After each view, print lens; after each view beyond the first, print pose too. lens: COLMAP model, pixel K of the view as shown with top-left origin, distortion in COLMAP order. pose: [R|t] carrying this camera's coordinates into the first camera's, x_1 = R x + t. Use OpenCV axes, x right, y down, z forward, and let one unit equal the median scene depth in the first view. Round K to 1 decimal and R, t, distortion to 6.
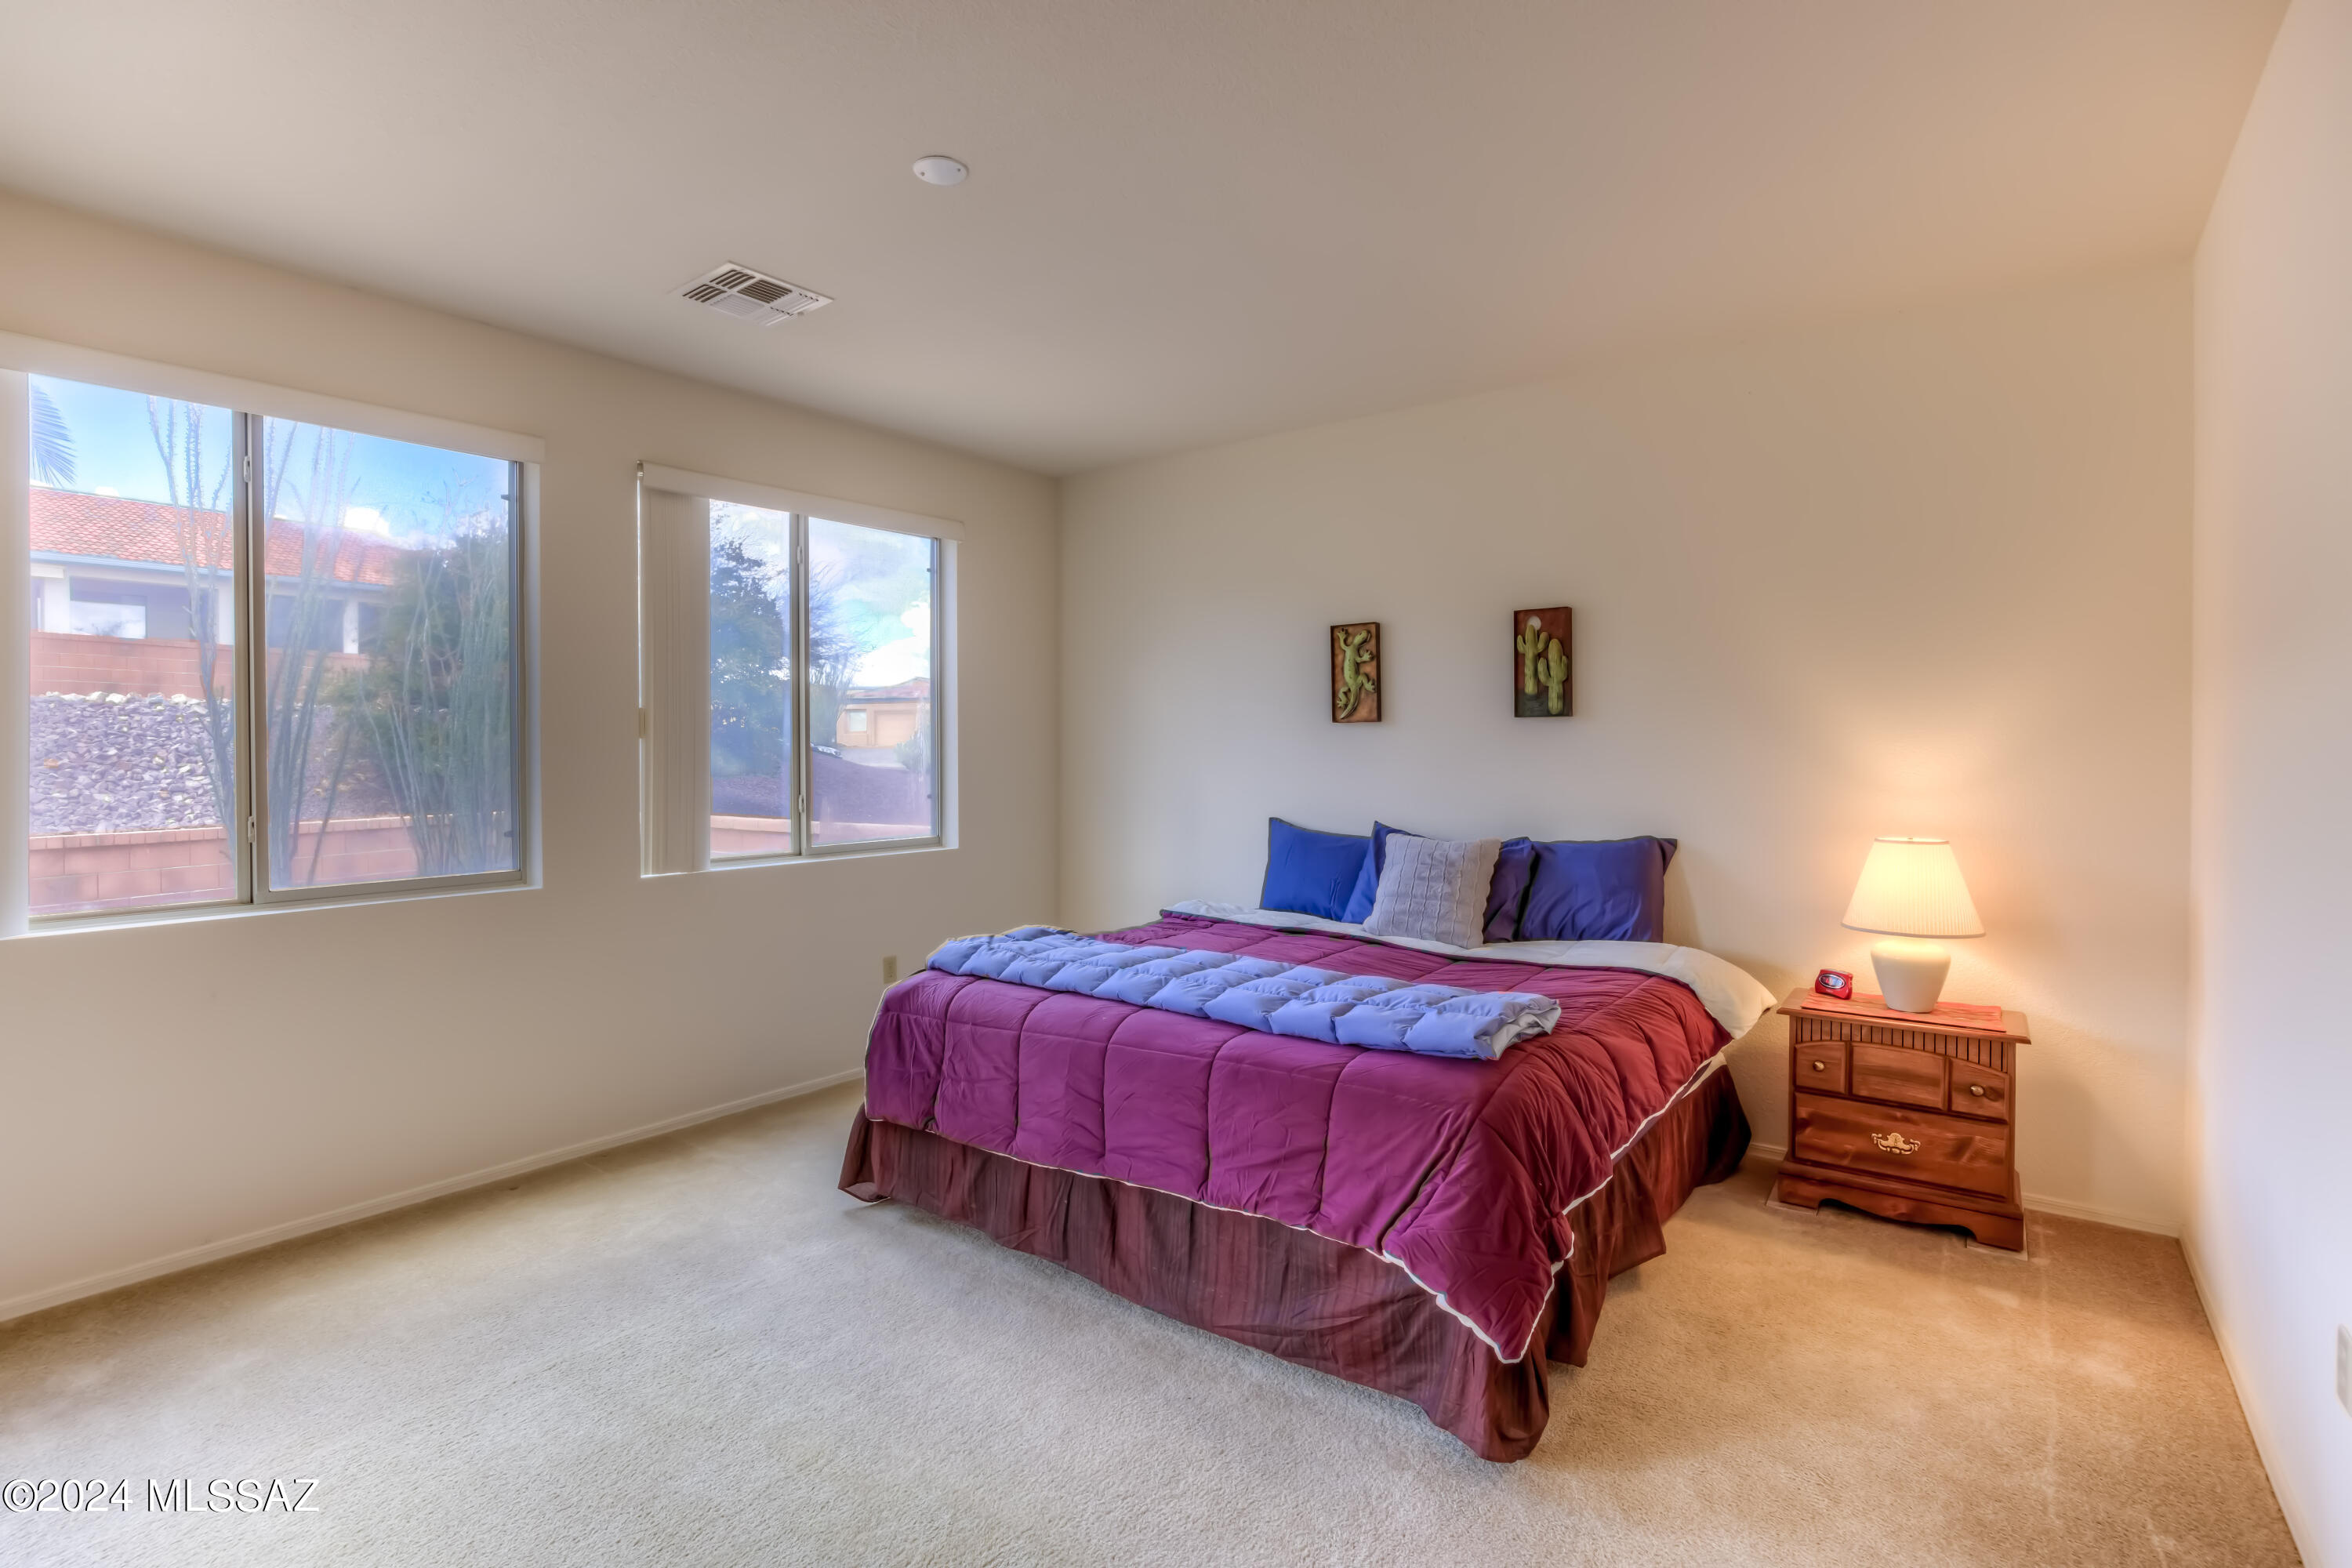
lens RADIAL K [[1124.7, 0, 1180.8], [0, 1124.7, 775.5], [0, 0, 1]] dist [-0.000907, 0.000446]
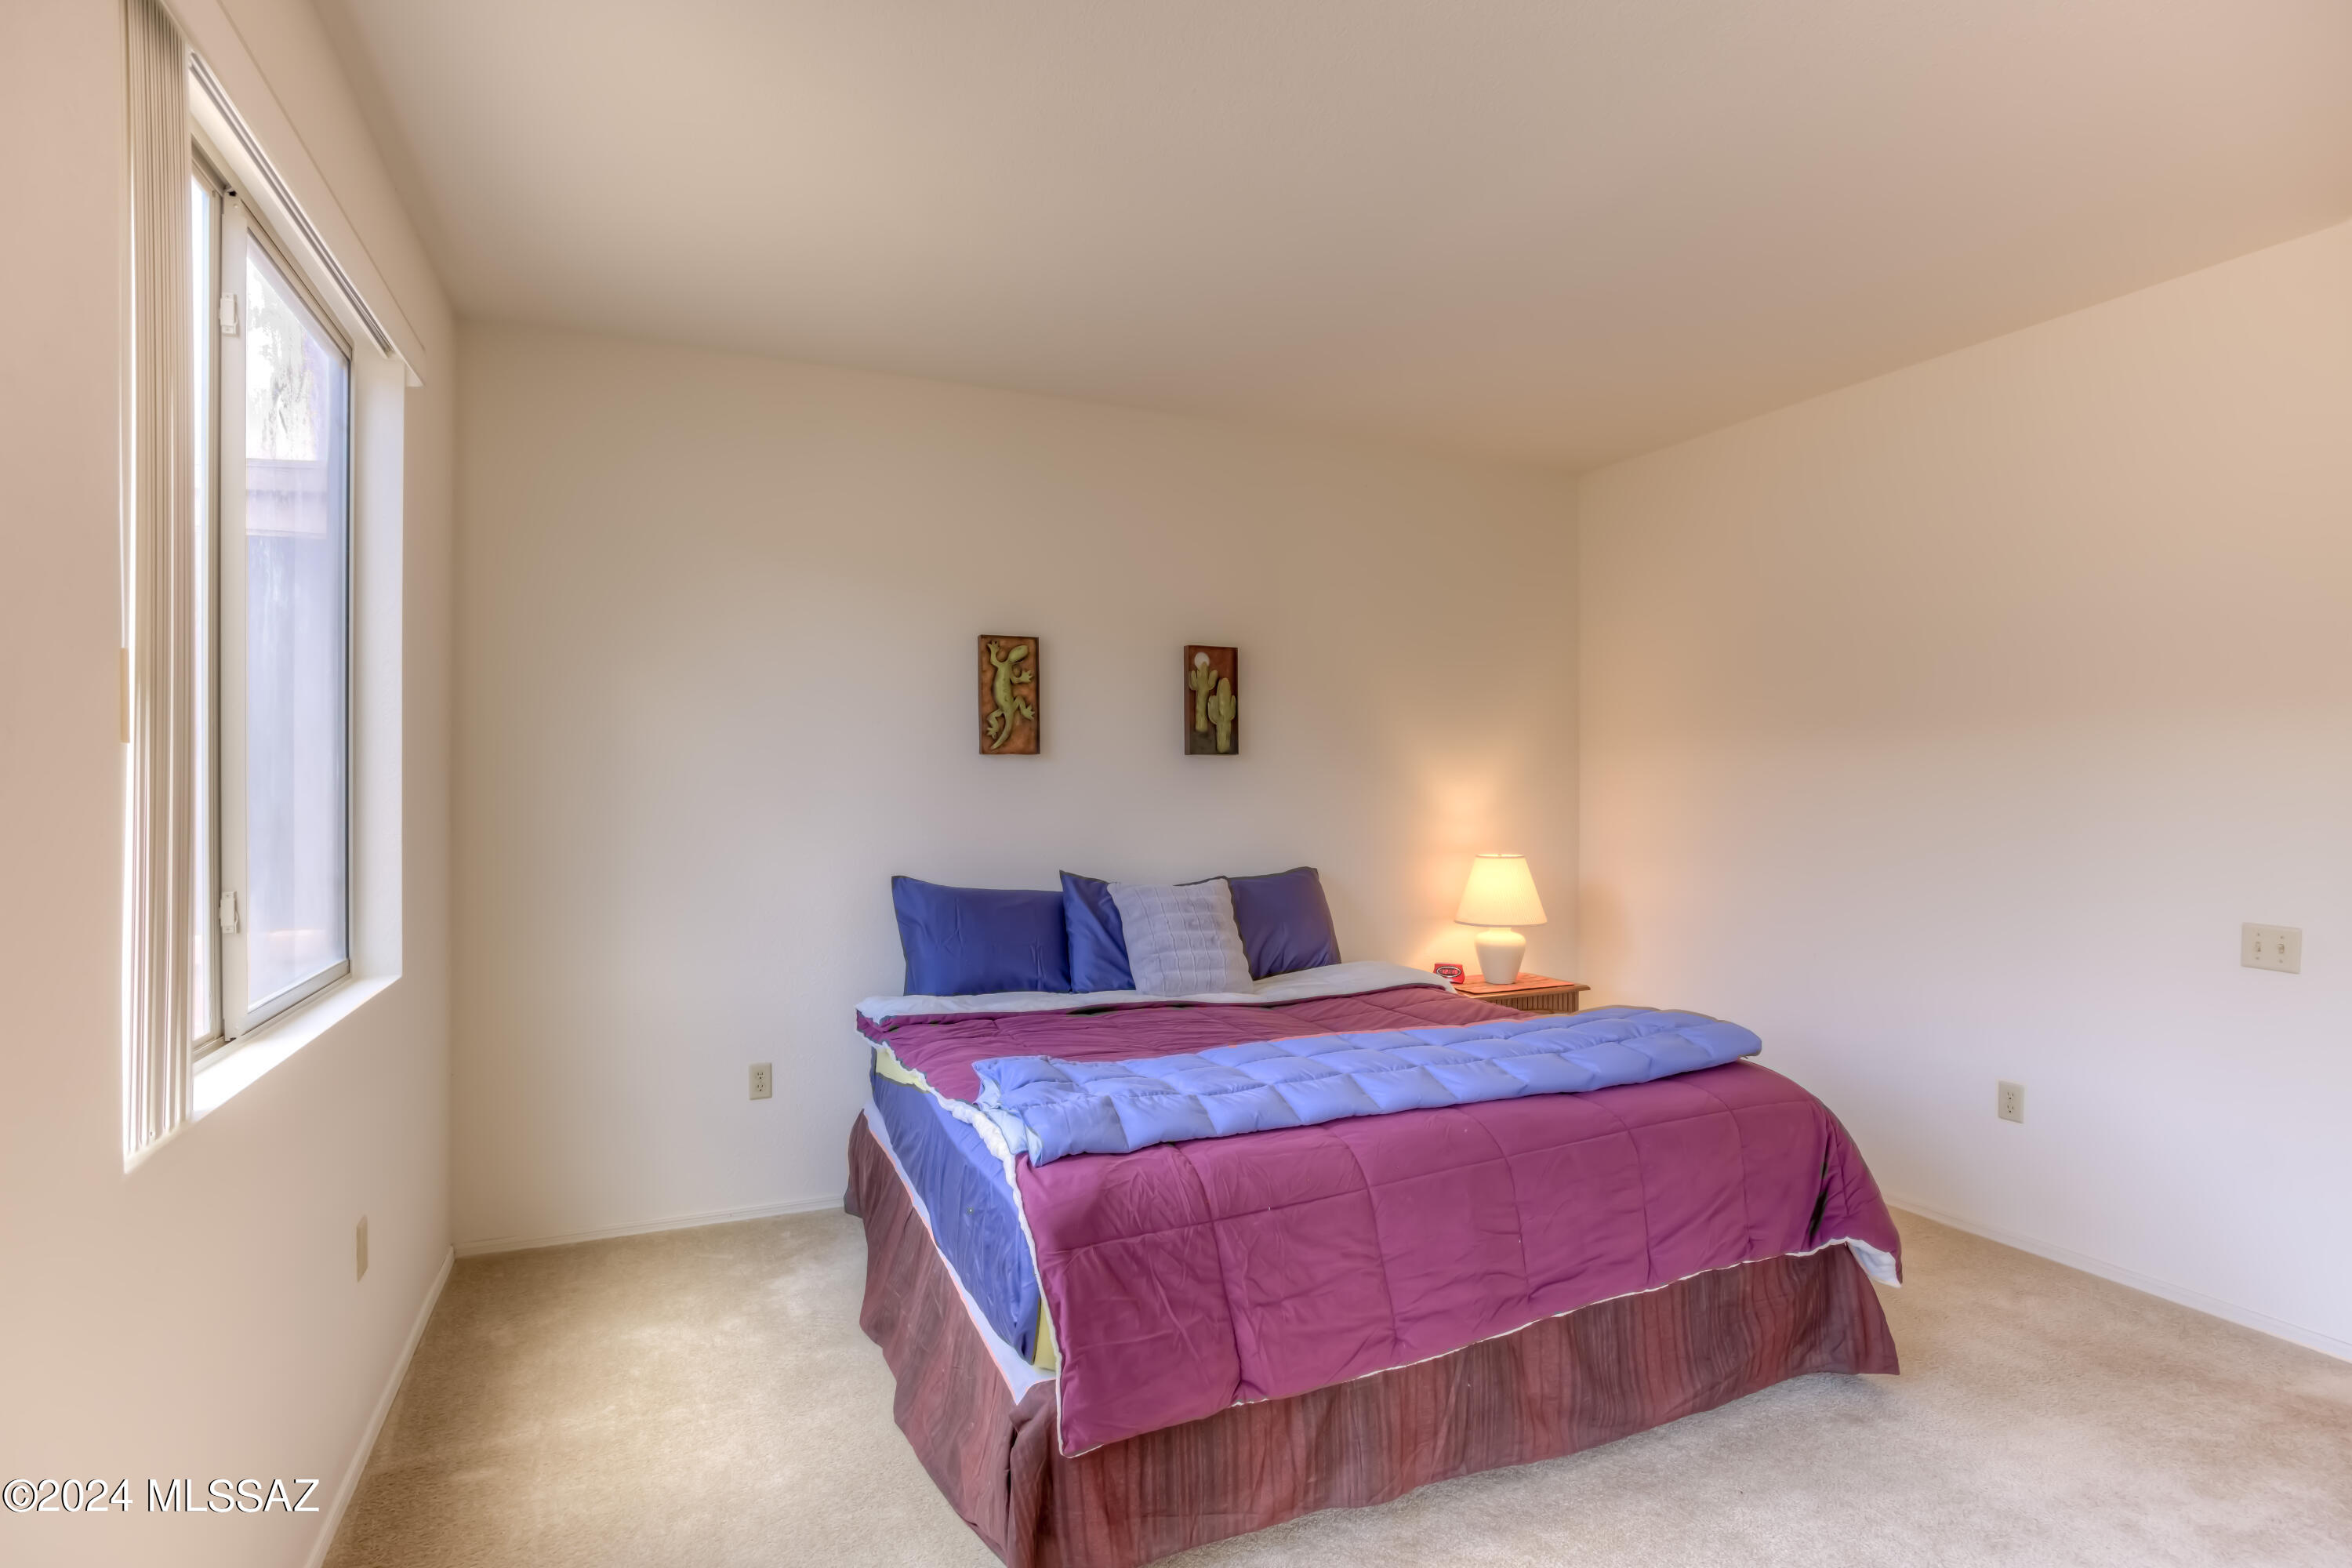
lens RADIAL K [[1119.2, 0, 1173.0], [0, 1119.2, 793.0], [0, 0, 1]] dist [-0.048294, 0.000076]
pose [[0.505660, 0.002337, 0.862730, -0.549693], [0.019113, 0.999721, -0.013911, -0.005001], [-0.862521, 0.023524, 0.505474, 0.525461]]
